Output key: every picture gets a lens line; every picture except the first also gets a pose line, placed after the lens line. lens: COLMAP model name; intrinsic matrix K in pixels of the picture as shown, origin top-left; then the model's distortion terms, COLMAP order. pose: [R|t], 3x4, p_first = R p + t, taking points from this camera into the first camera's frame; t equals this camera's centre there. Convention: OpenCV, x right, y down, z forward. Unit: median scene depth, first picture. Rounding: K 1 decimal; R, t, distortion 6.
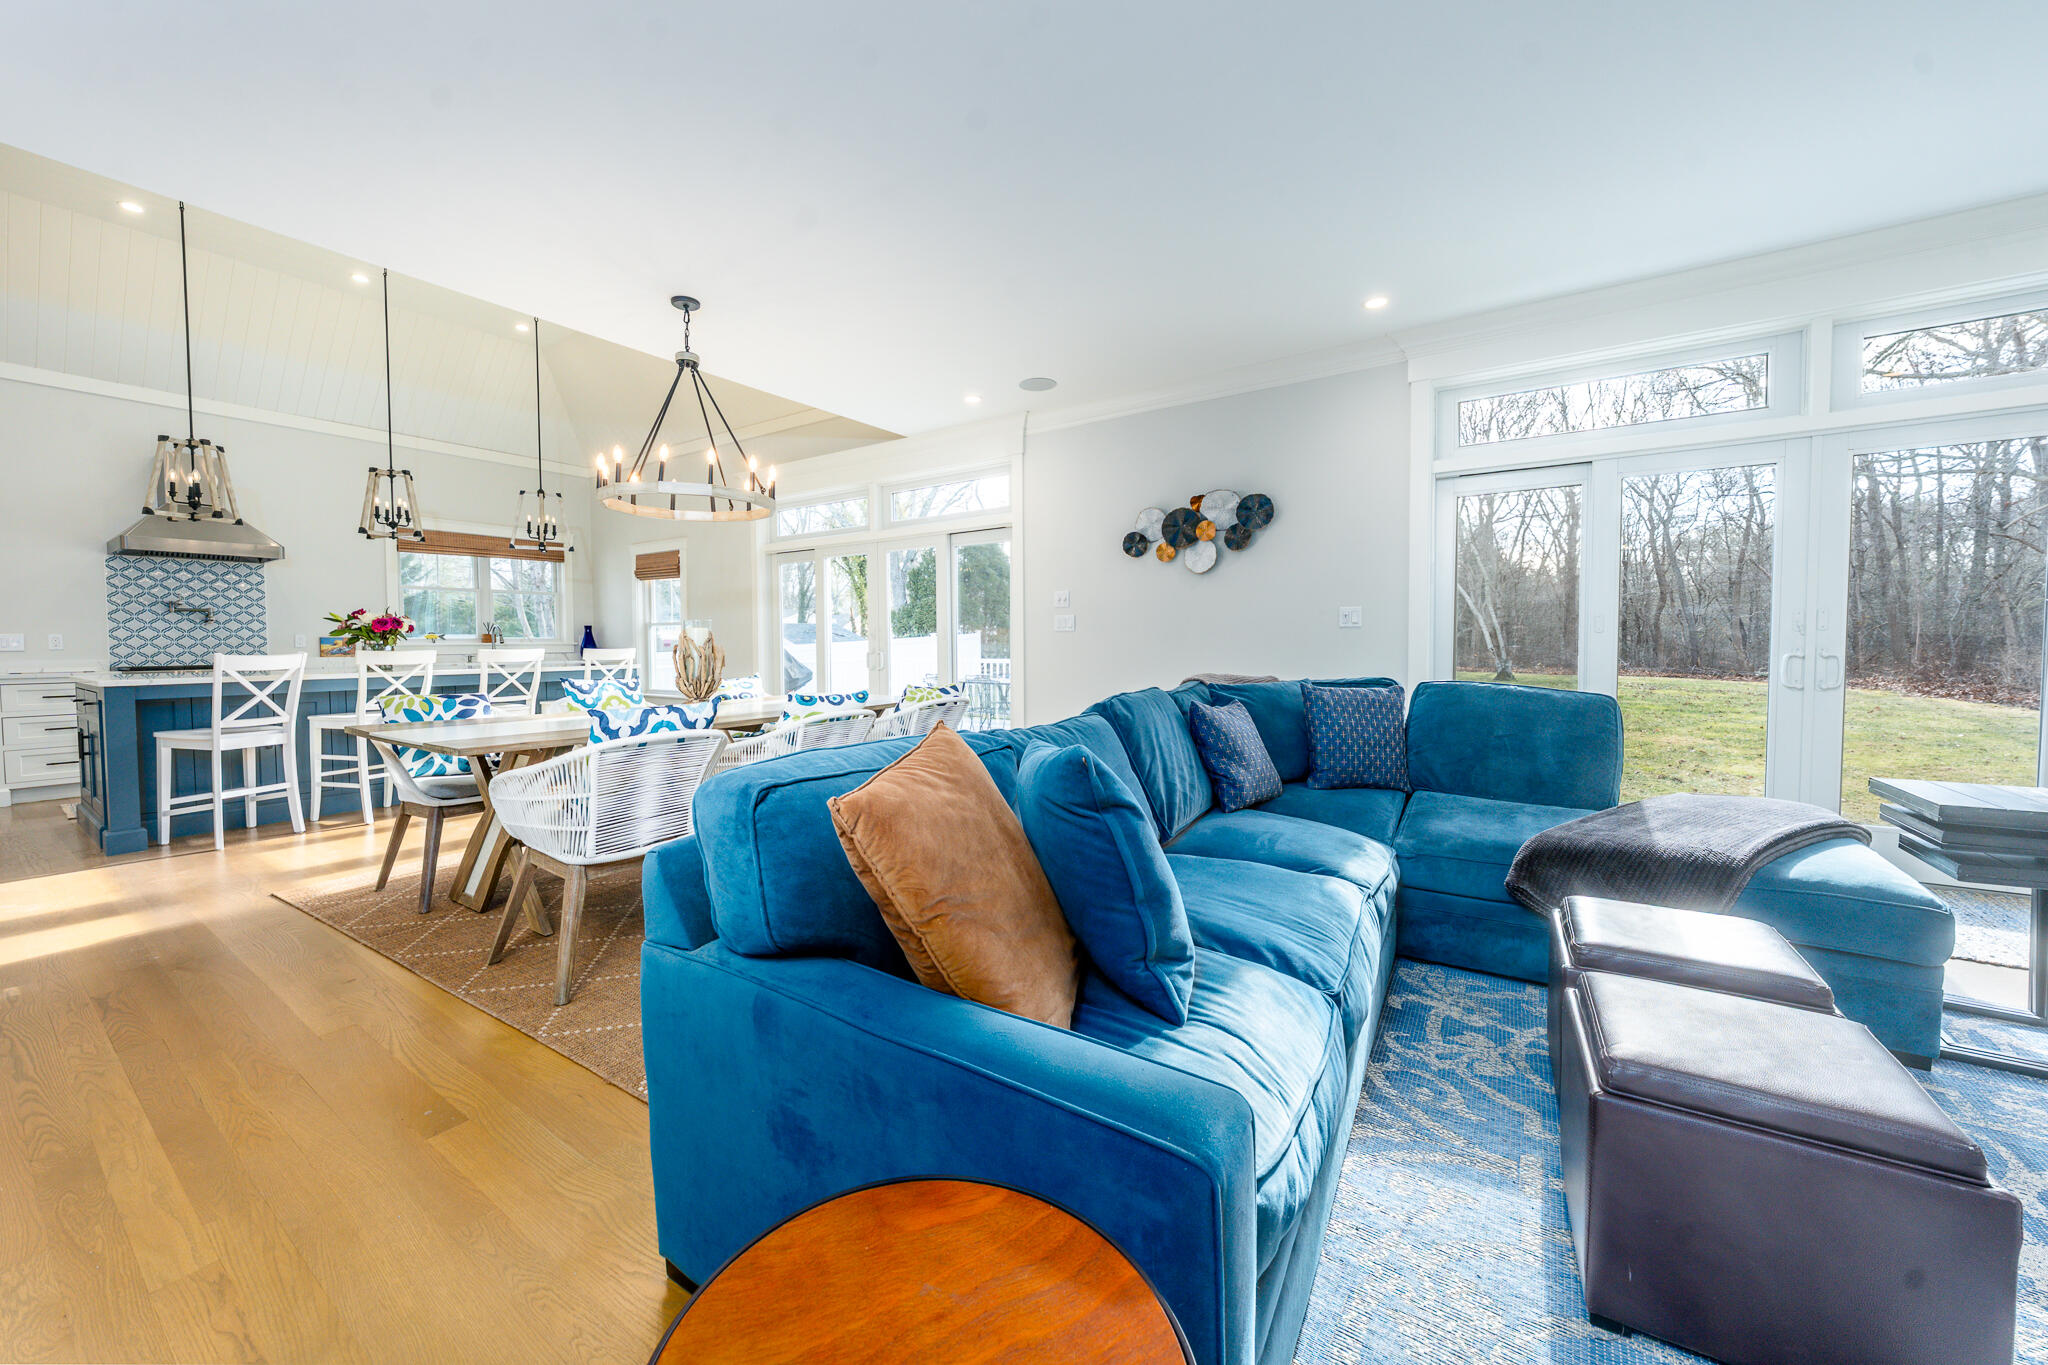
lens RADIAL K [[741.2, 0, 1012.5], [0, 741.2, 668.0], [0, 0, 1]] dist [-0.004477, 0.000438]
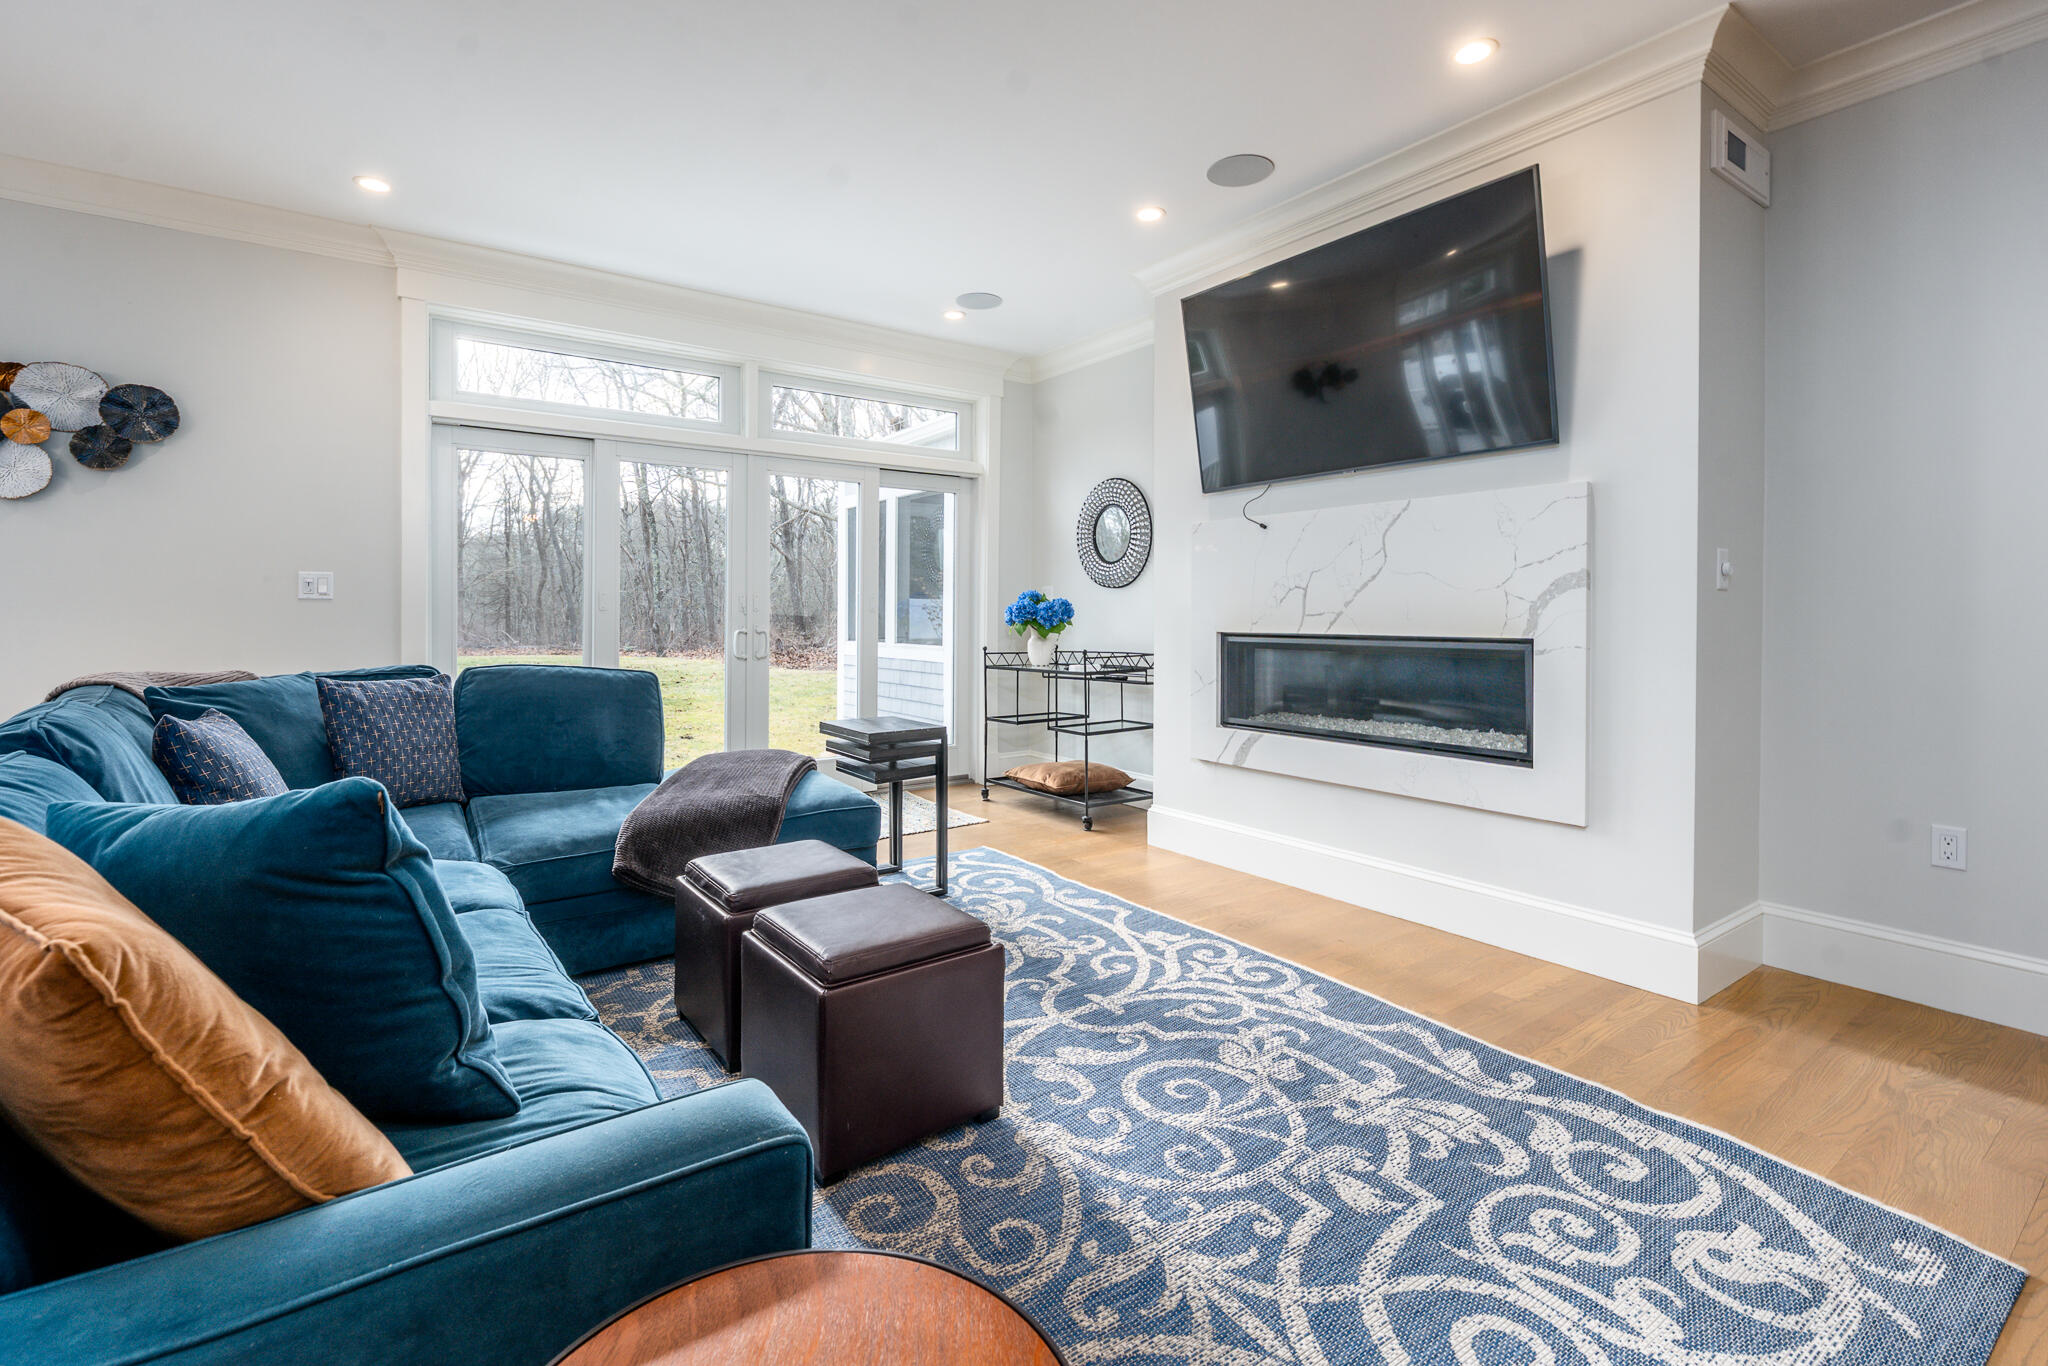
lens RADIAL K [[898.9, 0, 1012.6], [0, 898.9, 617.4], [0, 0, 1]] dist [-0.001725, -0.000444]
pose [[0.360436, 0.004080, 0.932775, -0.113760], [0.028597, 0.999472, -0.015422, -0.003458], [-0.932346, 0.032233, 0.360129, 0.034897]]
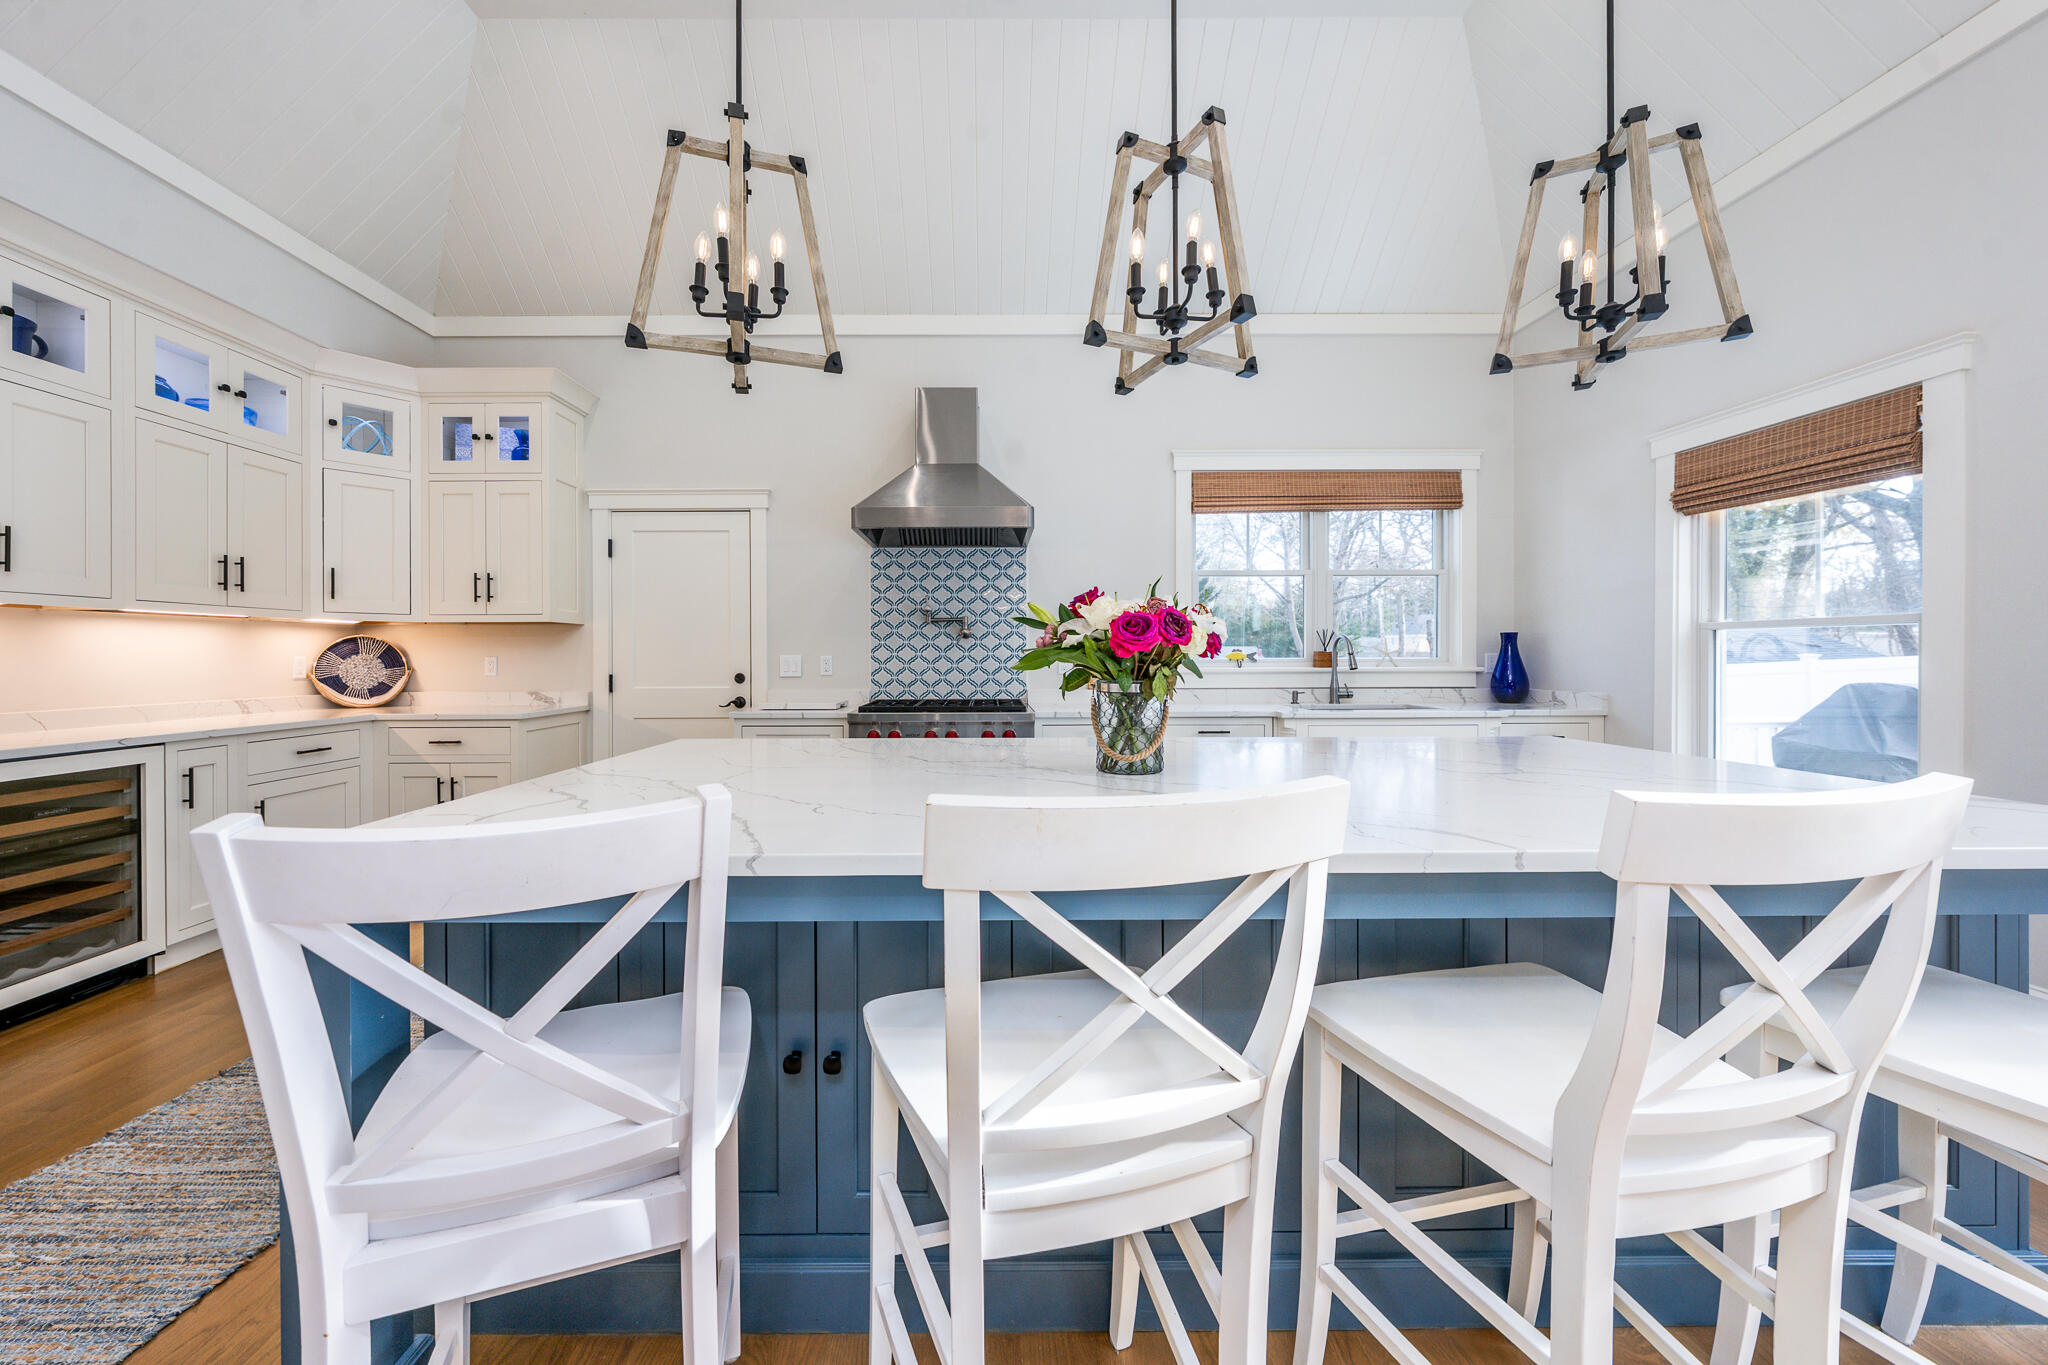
lens RADIAL K [[693.1, 0, 955.0], [0, 693.1, 657.0], [0, 0, 1]] dist [-0.008821, 0.000350]
pose [[0.517354, 0.007552, -0.855738, -0.702415], [-0.032205, 0.999425, -0.010650, -0.046929], [0.855165, 0.033069, 0.517299, 0.855905]]
